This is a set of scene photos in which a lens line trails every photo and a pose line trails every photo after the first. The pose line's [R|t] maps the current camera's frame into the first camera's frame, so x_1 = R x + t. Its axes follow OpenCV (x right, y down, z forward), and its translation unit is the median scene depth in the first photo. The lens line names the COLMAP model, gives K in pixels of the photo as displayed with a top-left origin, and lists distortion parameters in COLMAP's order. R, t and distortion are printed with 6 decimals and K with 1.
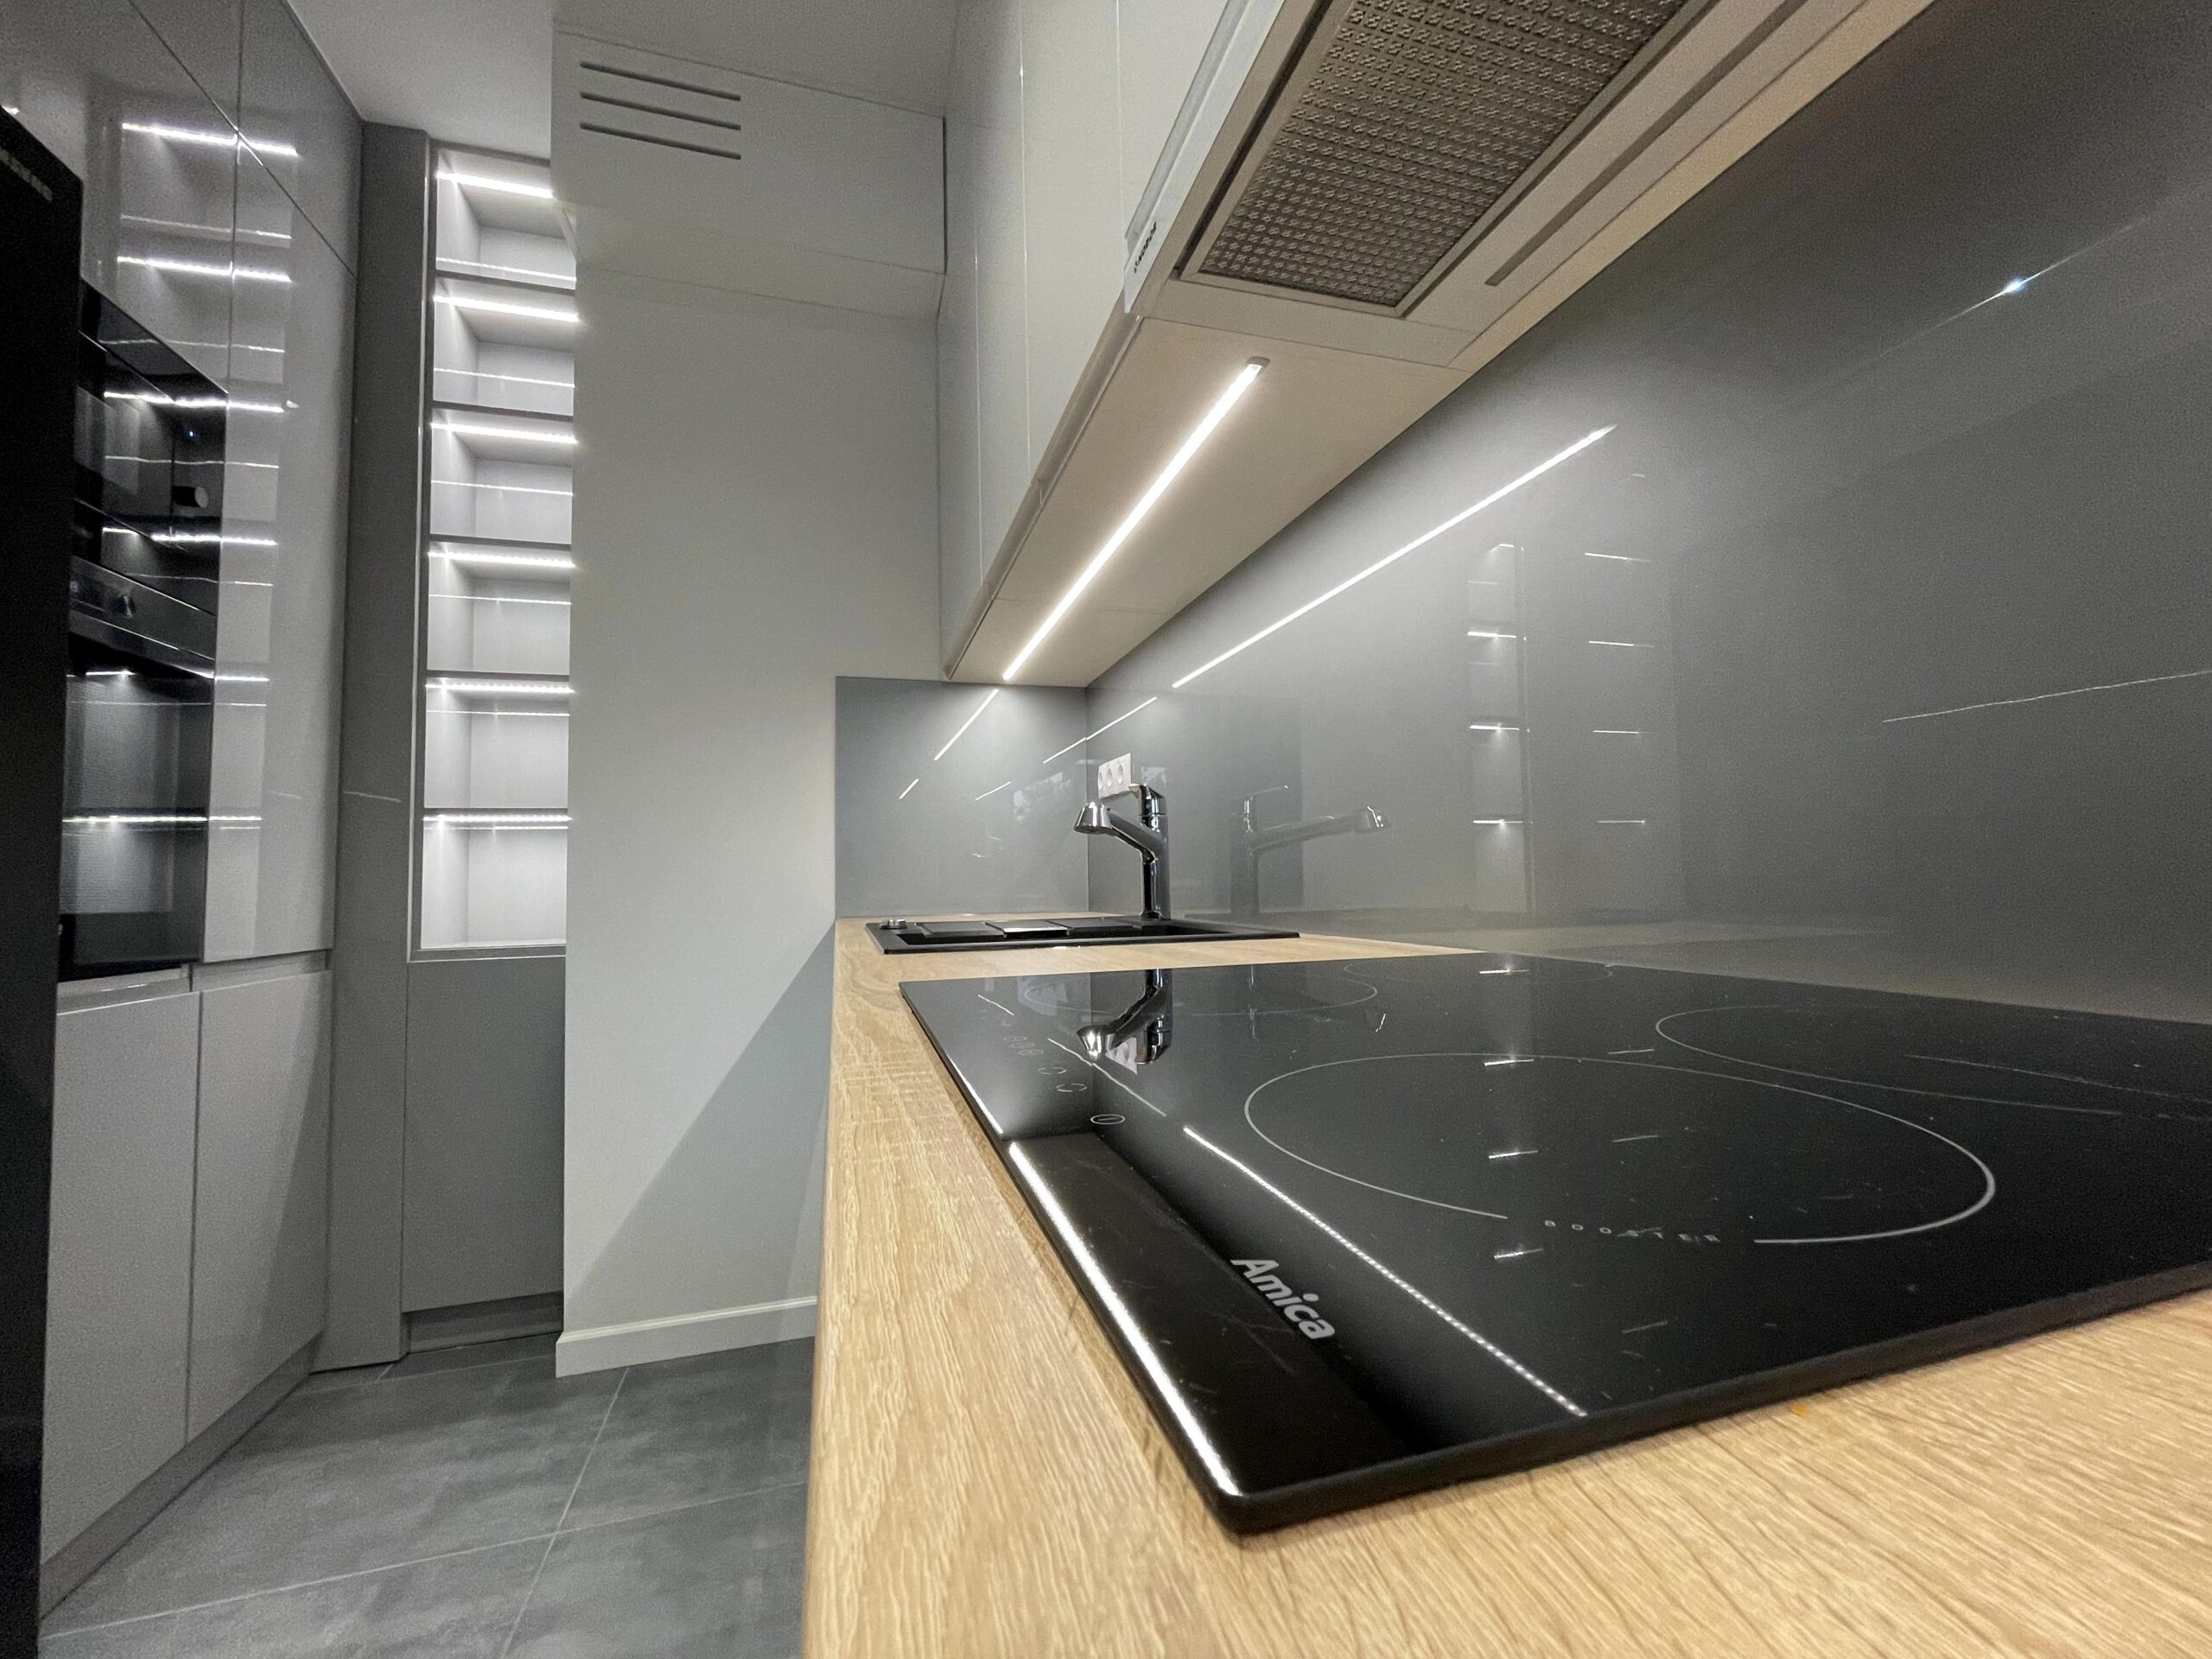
lens RADIAL K [[893.9, 0, 1103.3], [0, 893.9, 834.7], [0, 0, 1]] dist [-0.002604, 0.000117]
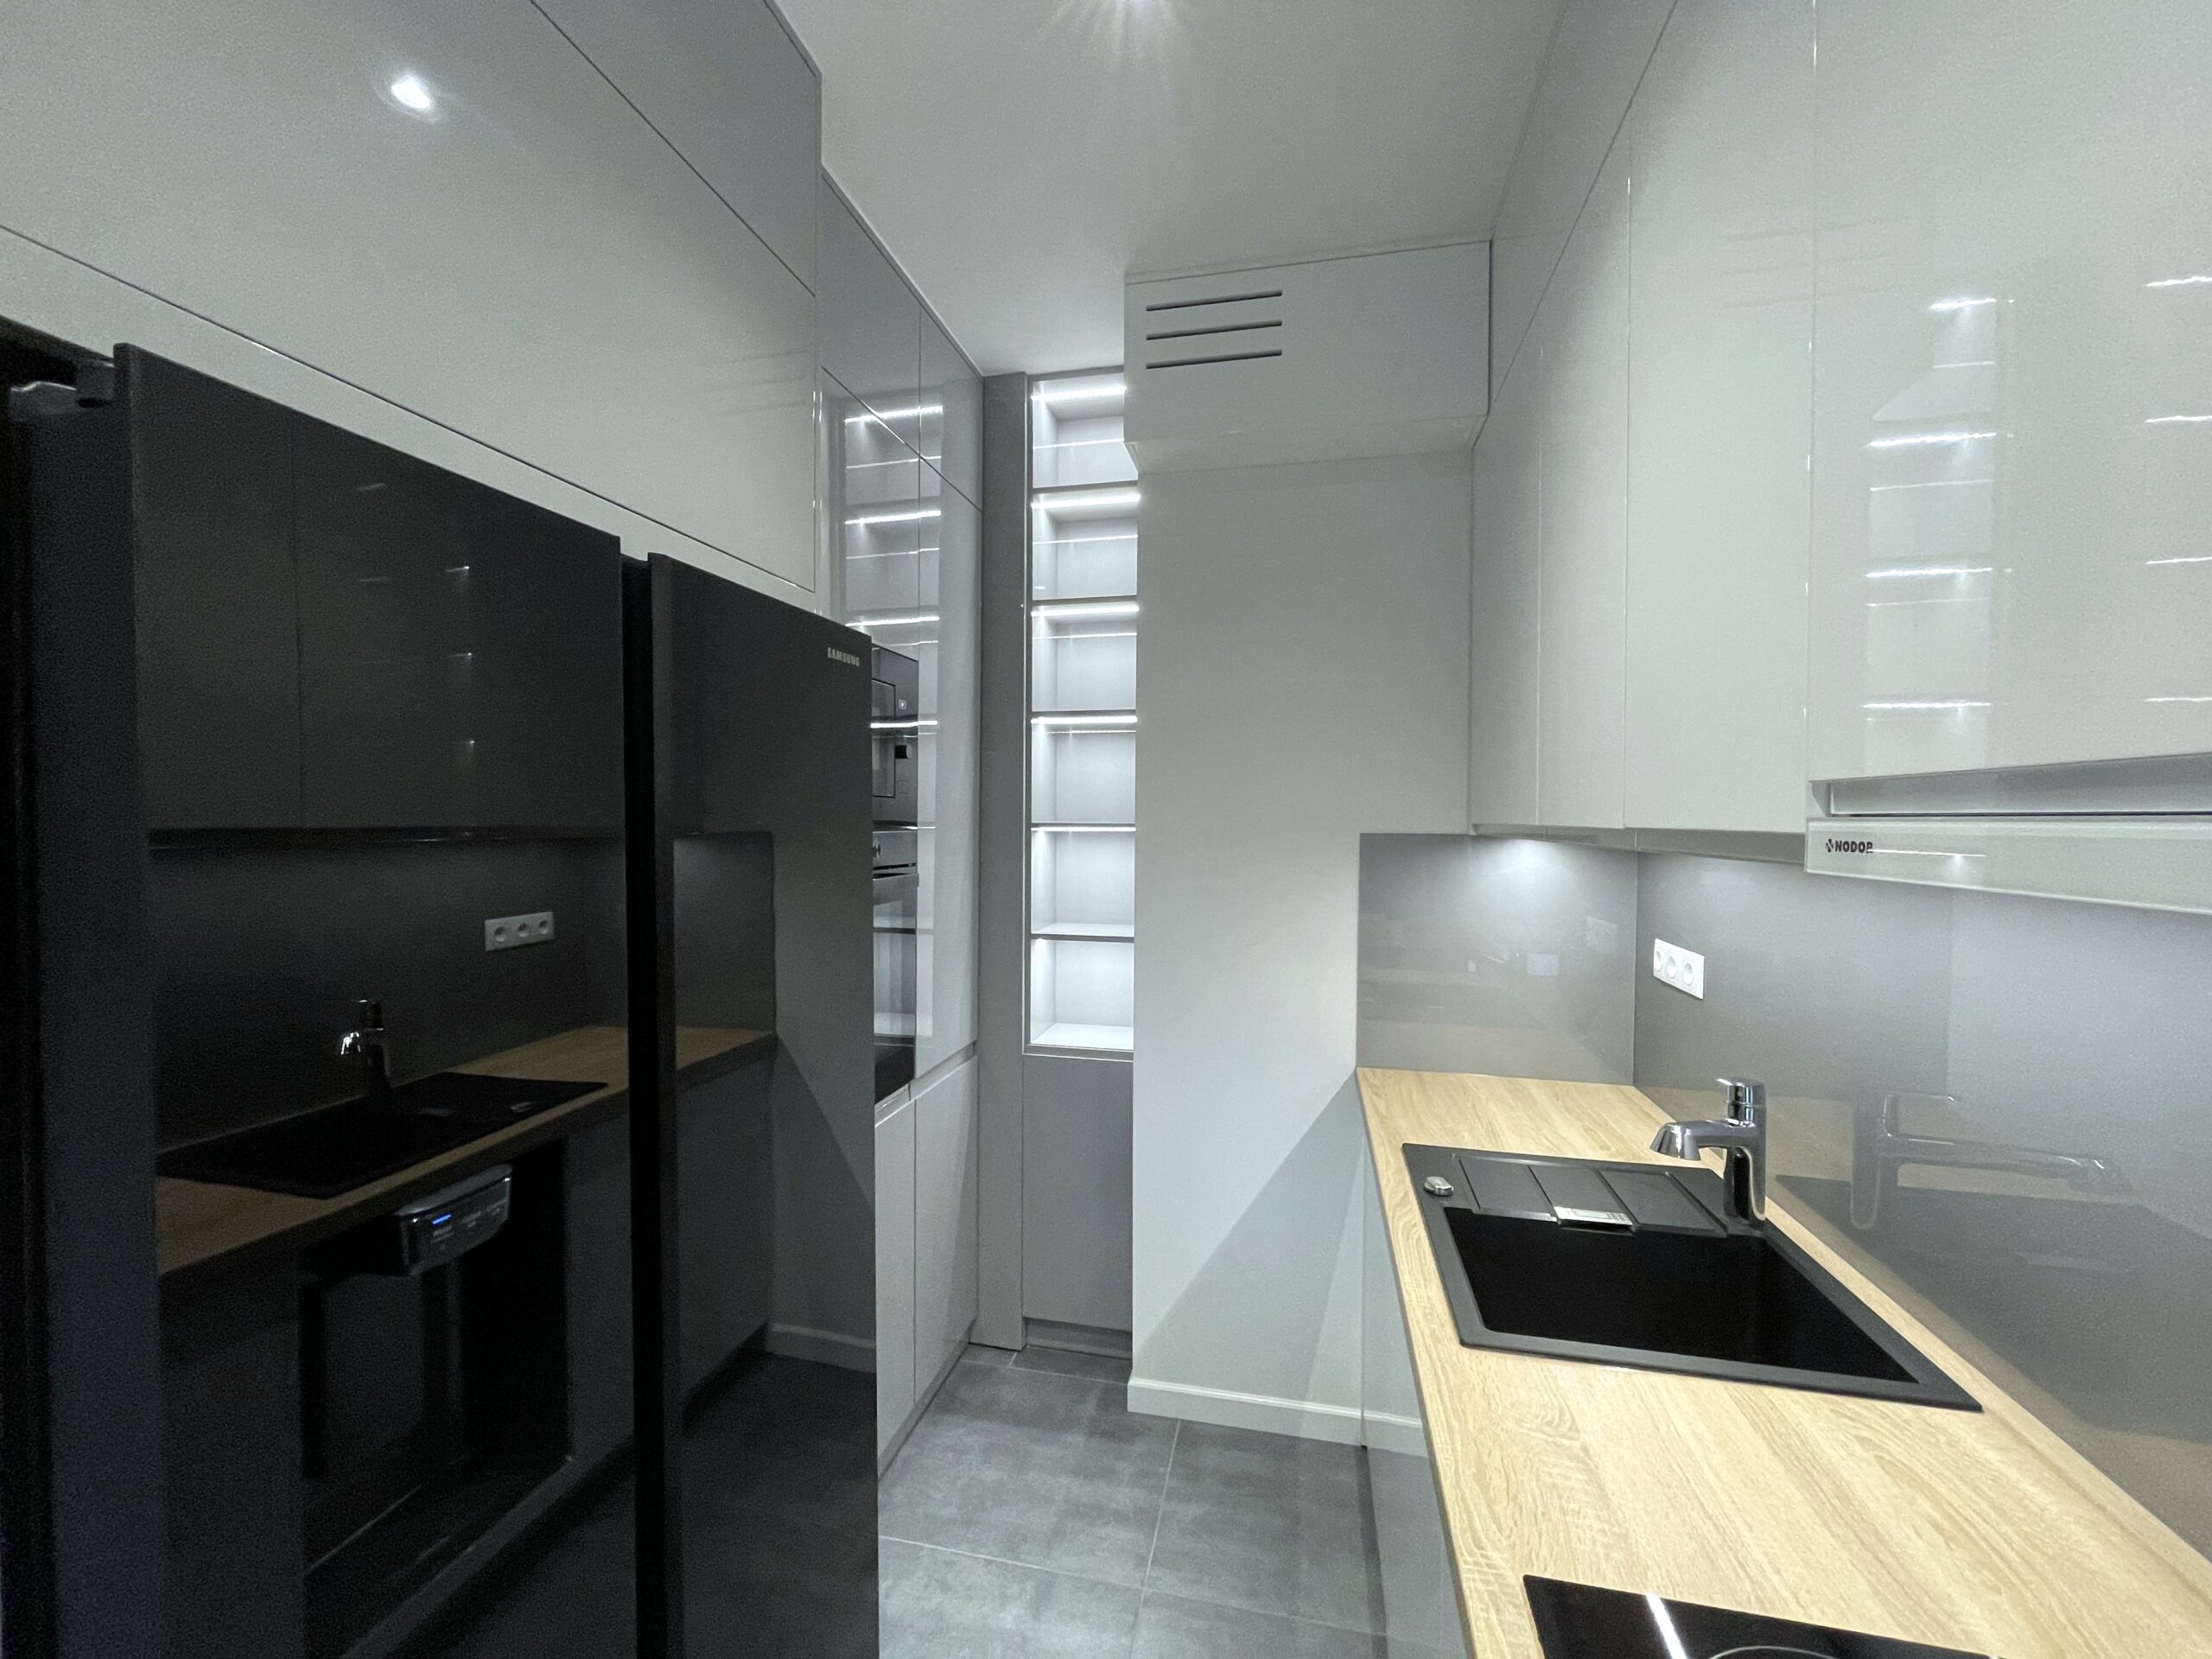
lens RADIAL K [[893.9, 0, 1104.7], [0, 893.9, 832.5], [0, 0, 1]] dist [-0.002604, 0.000117]
pose [[0.873053, 0.036006, -0.486295, -0.062430], [0.002220, 0.996966, 0.077803, -0.288925], [0.487621, -0.069005, 0.870324, -0.045334]]
